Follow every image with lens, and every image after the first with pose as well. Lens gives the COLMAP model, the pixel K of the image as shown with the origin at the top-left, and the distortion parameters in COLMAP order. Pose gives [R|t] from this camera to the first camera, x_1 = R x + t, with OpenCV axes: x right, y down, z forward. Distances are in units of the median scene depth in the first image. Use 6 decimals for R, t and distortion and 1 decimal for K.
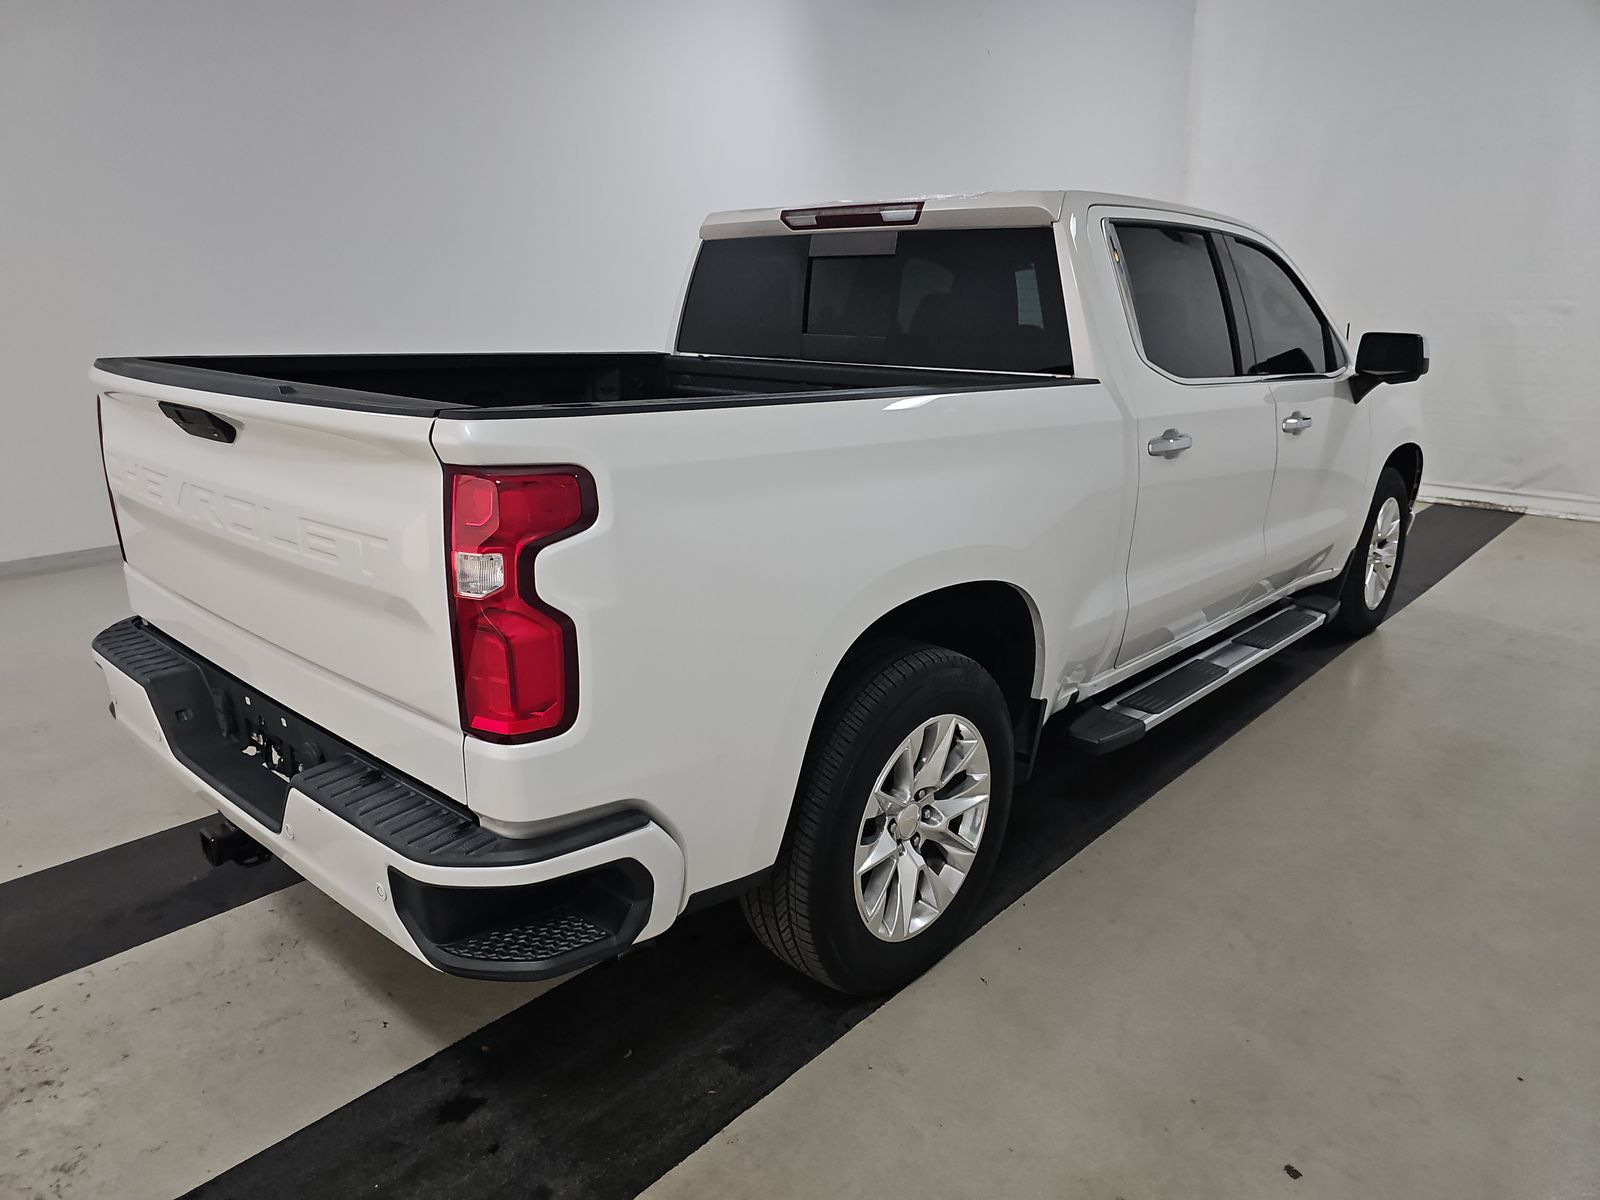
lens RADIAL K [[1065.2, 0, 791.7], [0, 1065.2, 601.5], [0, 0, 1]] dist [0.024540, -0.000400]
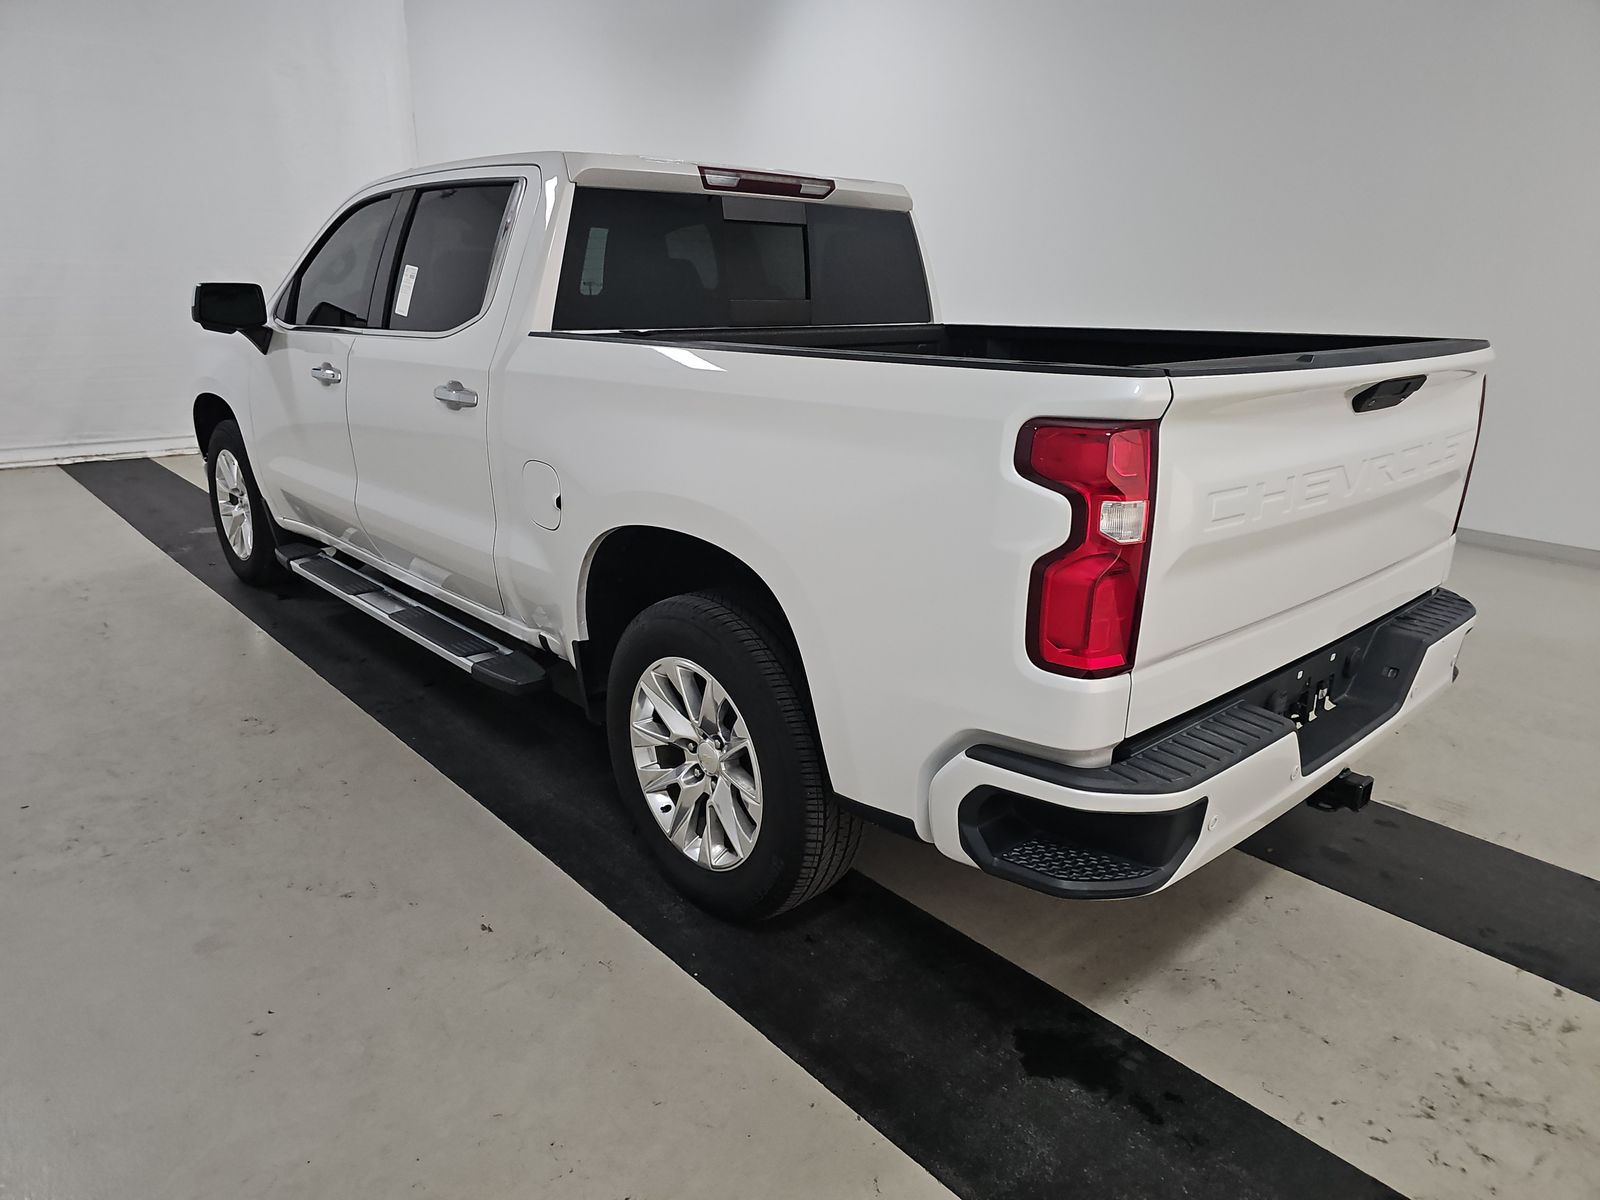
lens RADIAL K [[1065.2, 0, 791.7], [0, 1065.2, 601.5], [0, 0, 1]] dist [0.024540, -0.000400]
pose [[0.084995, -0.298246, 0.950697, -1.298691], [0.255680, 0.928729, 0.268496, -0.319059], [-0.963018, 0.220254, 0.155193, 1.125906]]
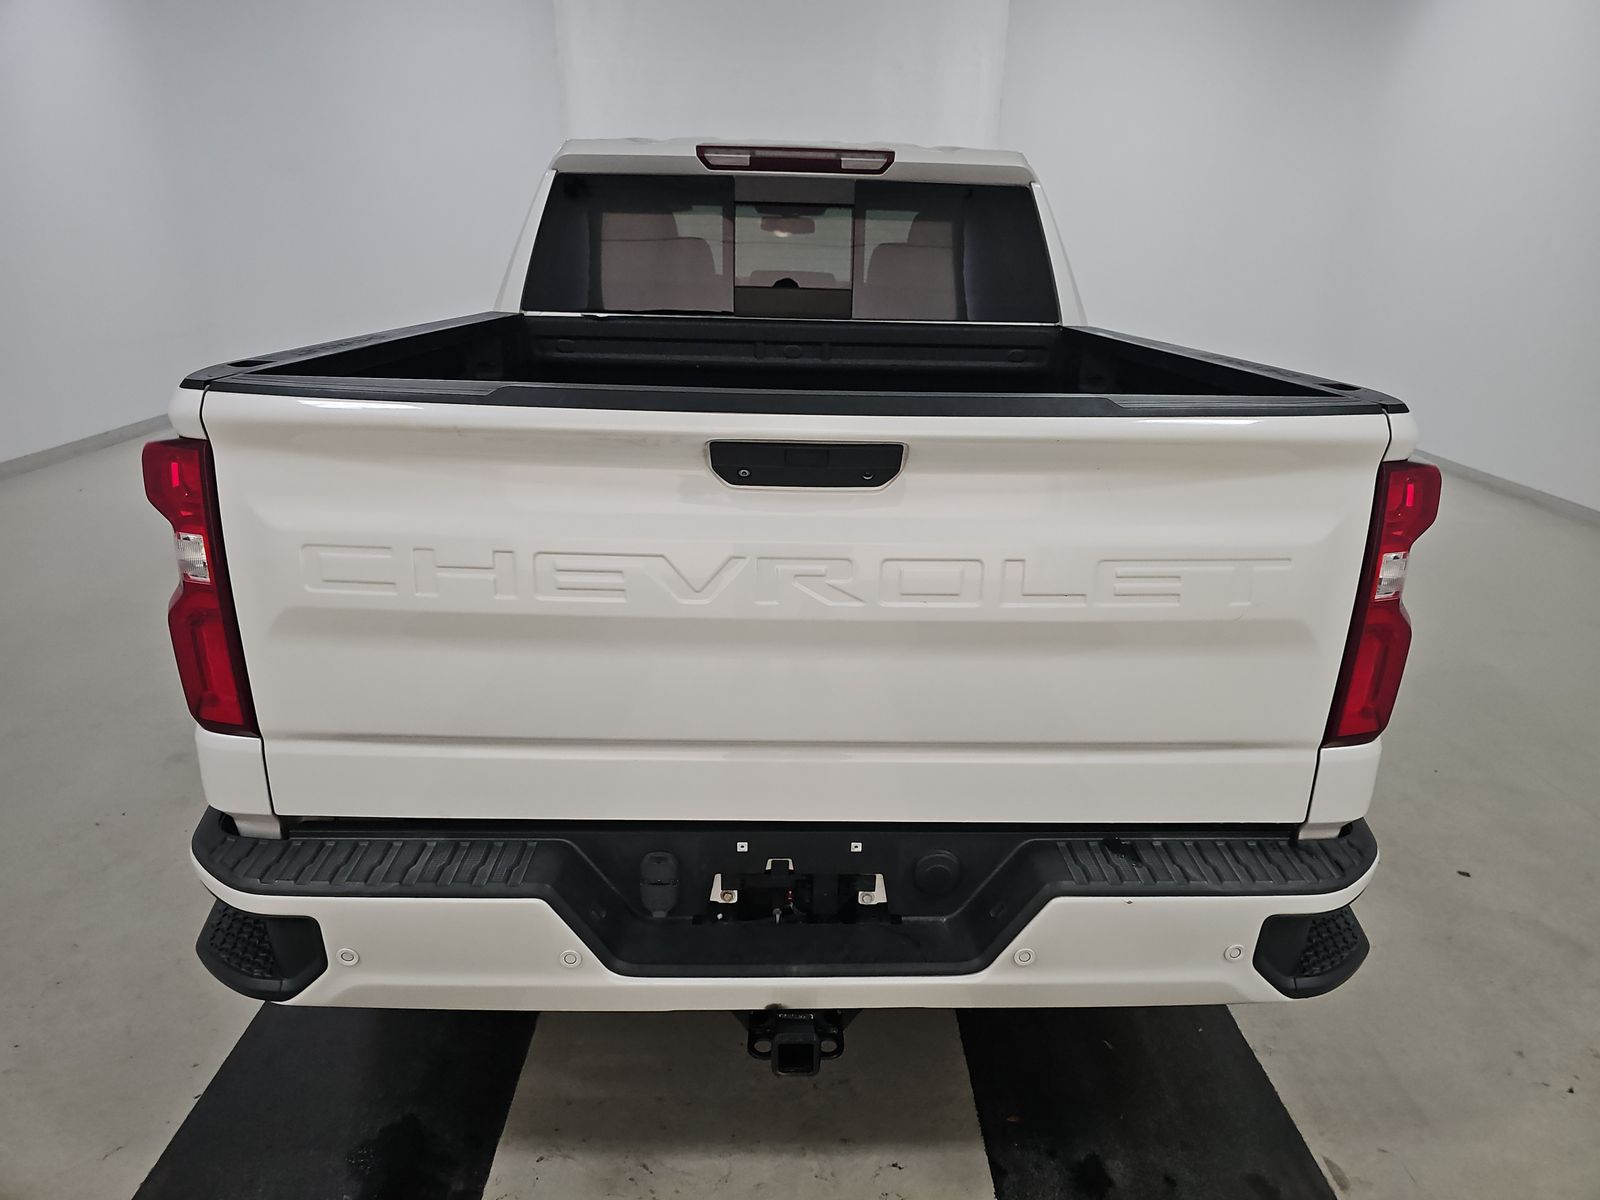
lens RADIAL K [[1064.6, 0, 807.6], [0, 1064.6, 598.1], [0, 0, 1]] dist [0.008989, 0.000780]
pose [[0.715299, -0.215812, 0.664660, -0.792029], [0.173970, 0.976168, 0.129733, -0.132486], [-0.676818, 0.022834, 0.735797, 0.396222]]
